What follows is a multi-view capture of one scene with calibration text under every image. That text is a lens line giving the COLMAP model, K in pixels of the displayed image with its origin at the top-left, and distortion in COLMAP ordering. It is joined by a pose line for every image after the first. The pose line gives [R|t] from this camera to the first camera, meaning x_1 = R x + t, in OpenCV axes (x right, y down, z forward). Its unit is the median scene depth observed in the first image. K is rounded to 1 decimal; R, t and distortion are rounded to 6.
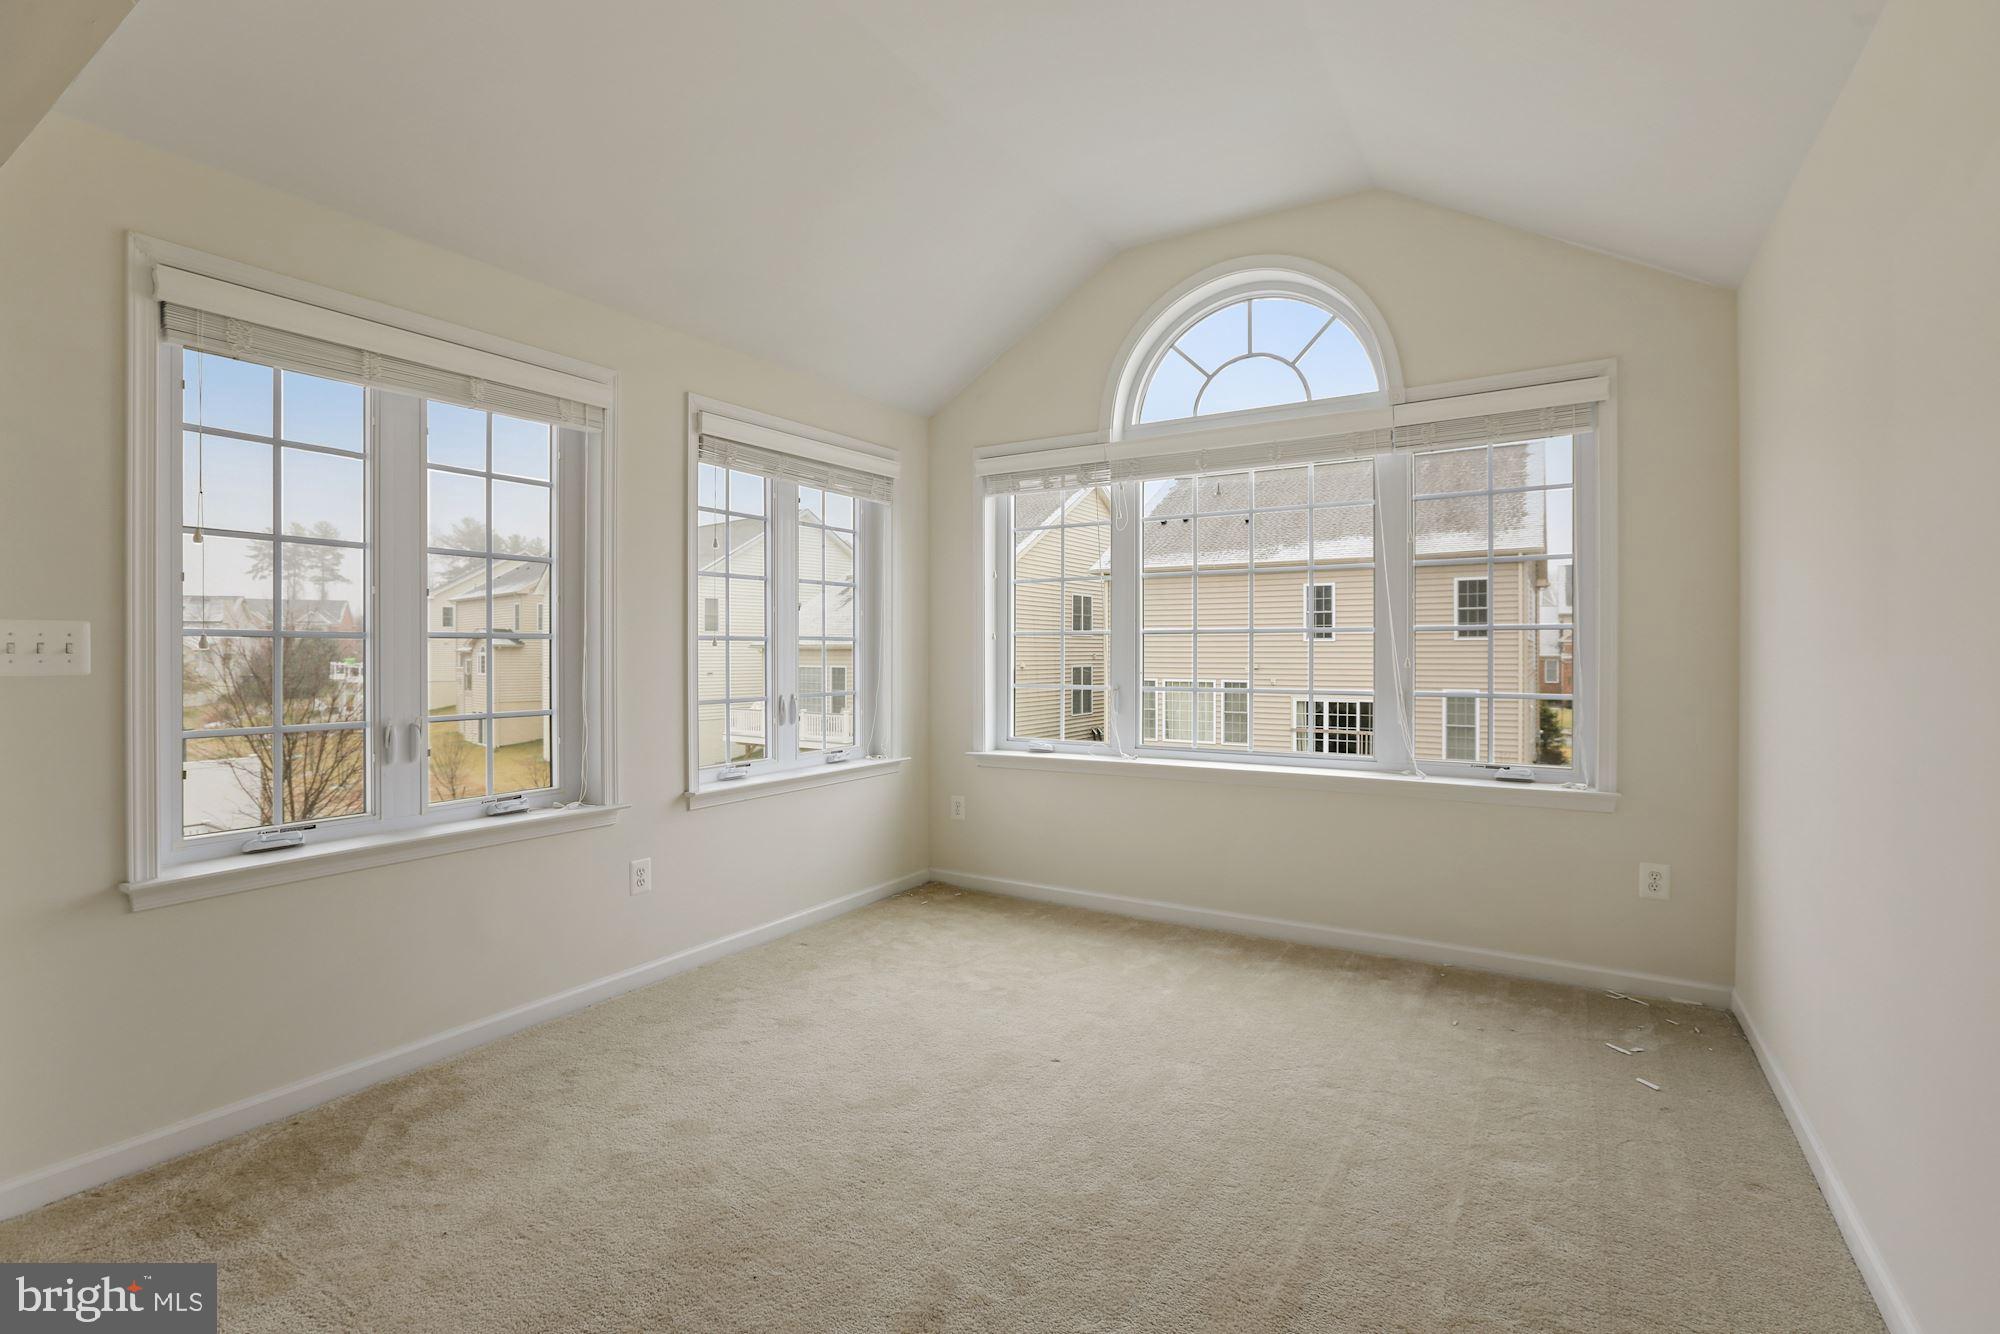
lens RADIAL K [[911.5, 0, 996.5], [0, 911.5, 655.0], [0, 0, 1]] dist [-0.034698, 0.011341]
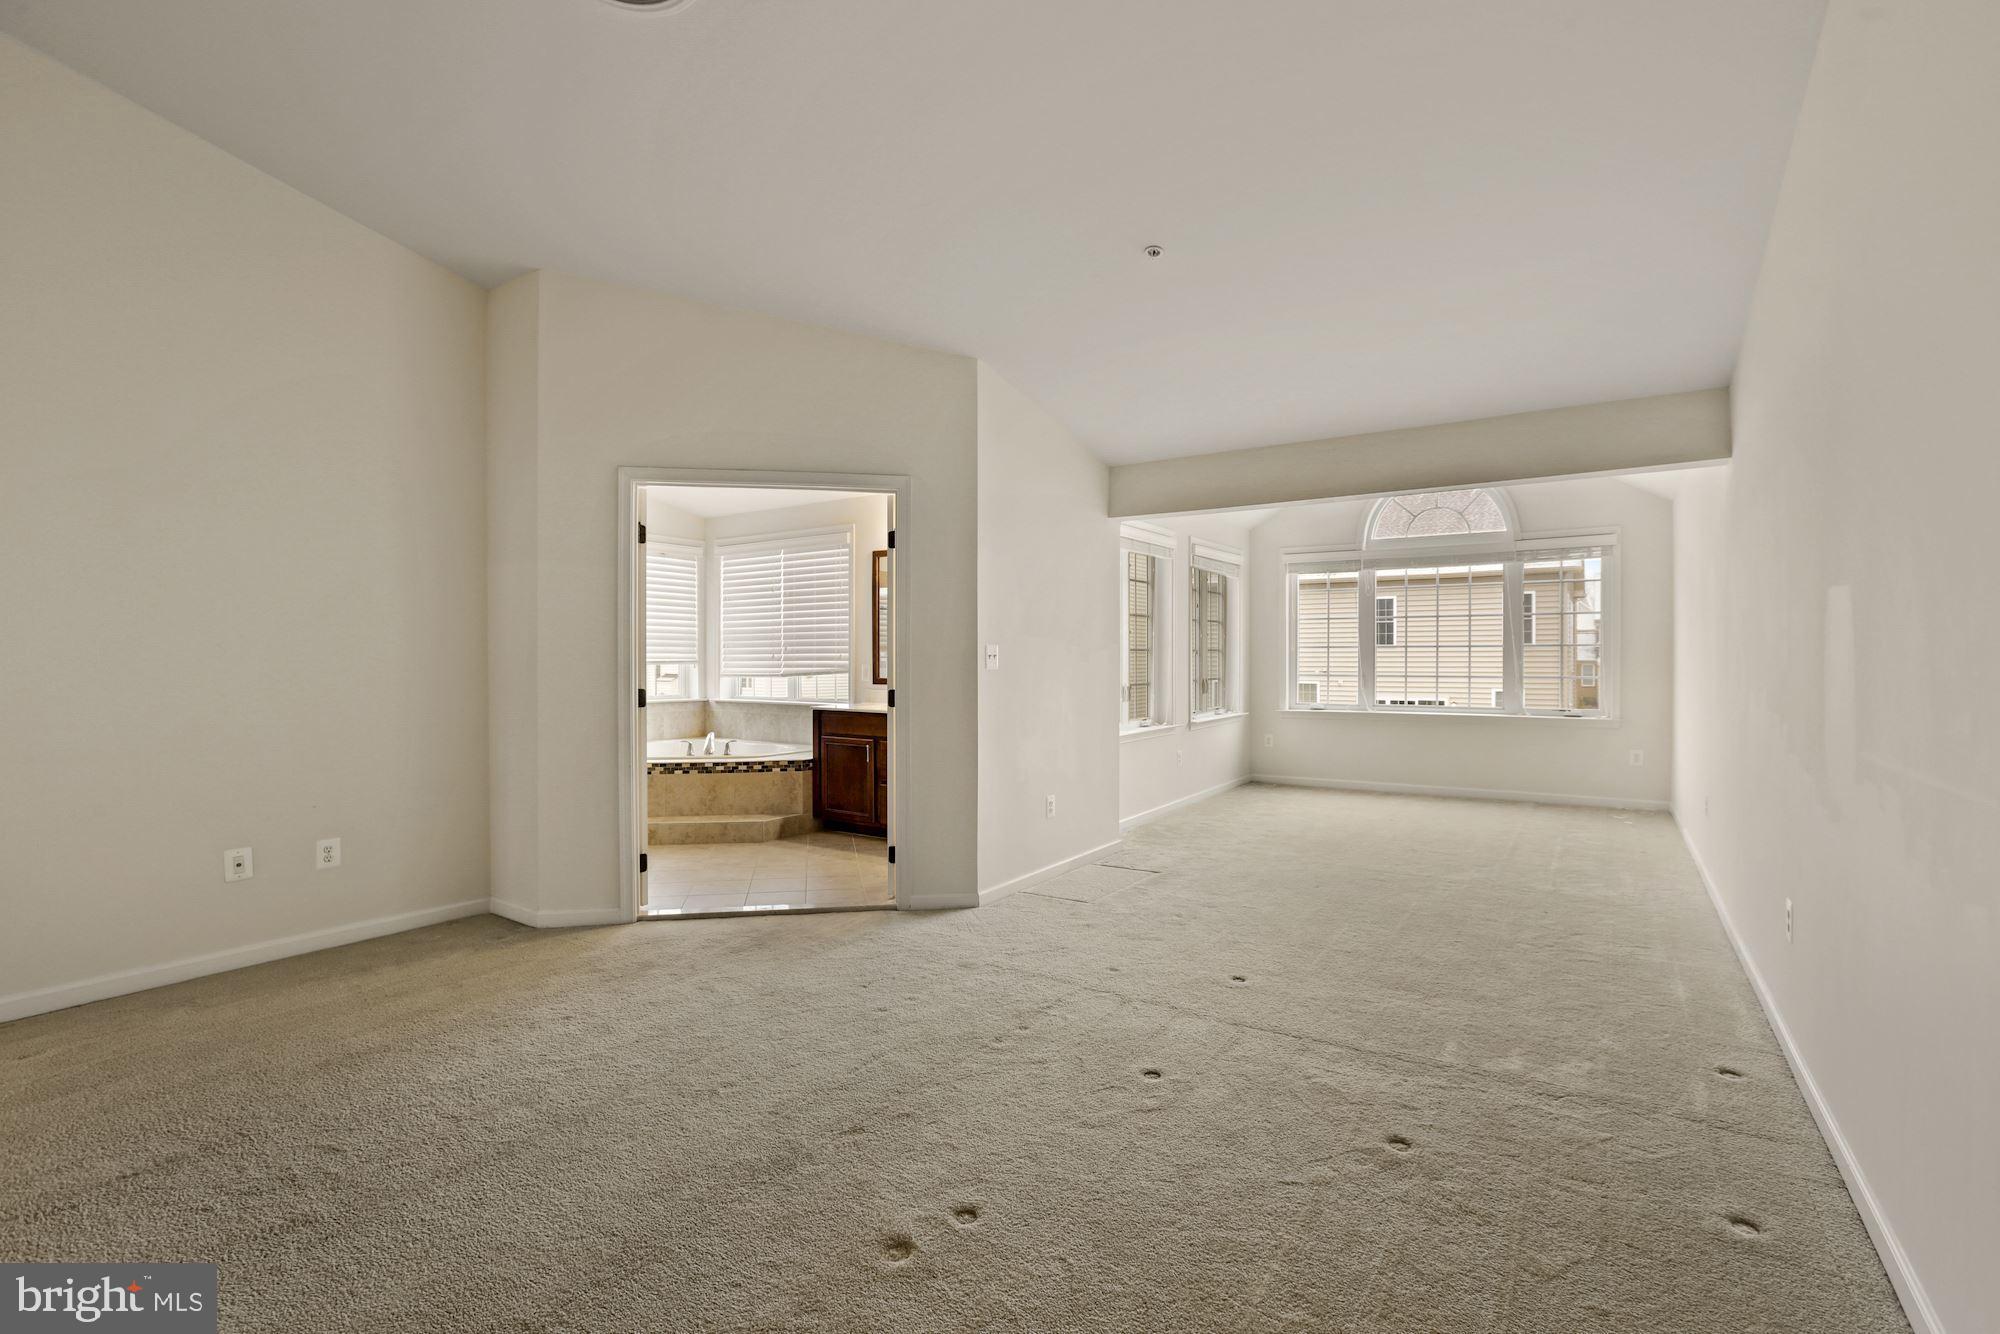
lens RADIAL K [[911.5, 0, 996.5], [0, 911.5, 655.0], [0, 0, 1]] dist [-0.034698, 0.011341]
pose [[0.999576, 0.001996, -0.029032, -0.565315], [-0.002107, 0.999991, -0.003789, 0.000258], [0.029024, 0.003848, 0.999571, -0.907768]]
